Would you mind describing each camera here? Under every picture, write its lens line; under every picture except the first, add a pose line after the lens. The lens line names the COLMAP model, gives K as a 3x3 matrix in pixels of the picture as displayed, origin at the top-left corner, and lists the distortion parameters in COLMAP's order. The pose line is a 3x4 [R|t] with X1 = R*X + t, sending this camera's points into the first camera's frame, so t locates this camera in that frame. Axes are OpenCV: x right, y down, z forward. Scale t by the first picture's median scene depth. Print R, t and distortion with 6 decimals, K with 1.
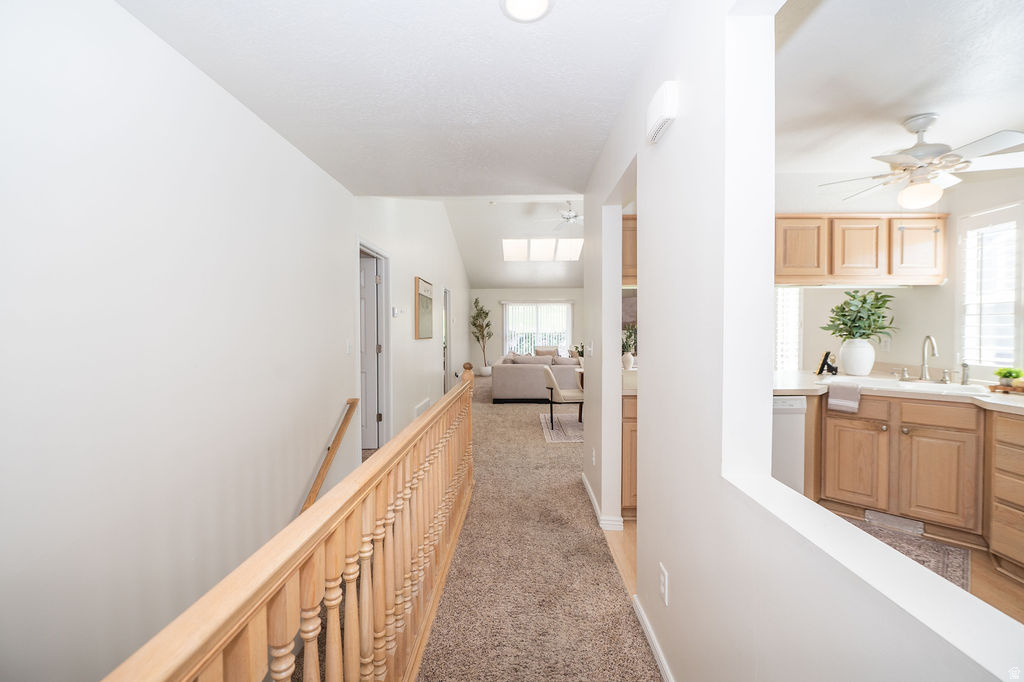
lens RADIAL K [[411.6, 0, 509.0], [0, 411.6, 339.5], [0, 0, 1]] dist [-0.007681, -0.001201]
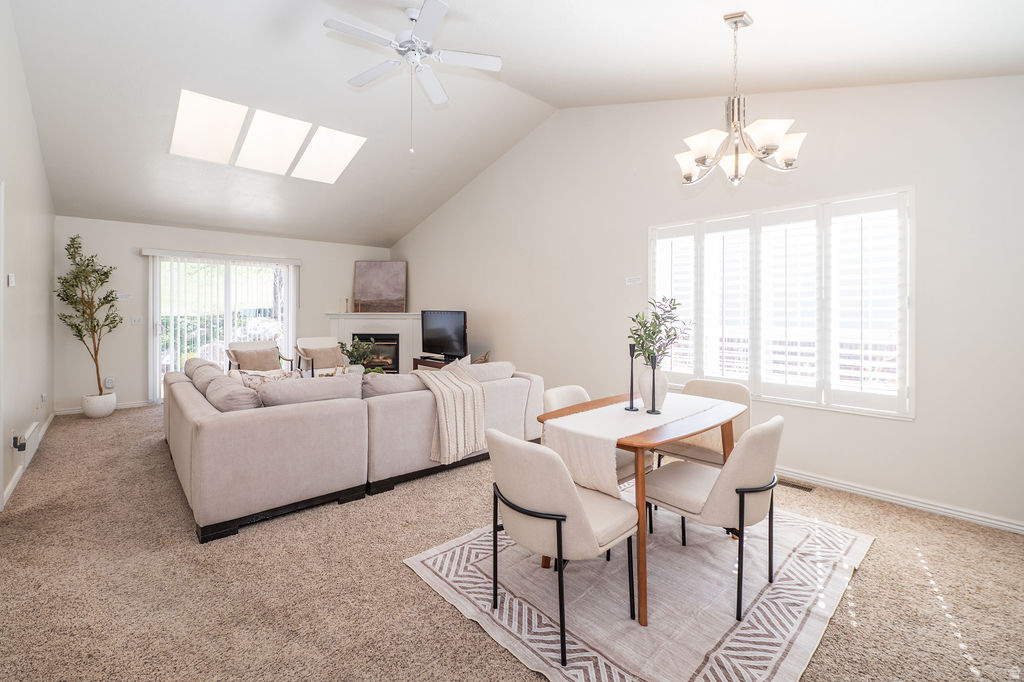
lens RADIAL K [[438.6, 0, 490.3], [0, 438.6, 311.4], [0, 0, 1]] dist [-0.024130, 0.000263]
pose [[0.732324, 0.003924, 0.680945, -0.489665], [0.012931, 0.999723, -0.019668, -0.063132], [-0.680833, 0.023208, 0.732071, 2.886767]]
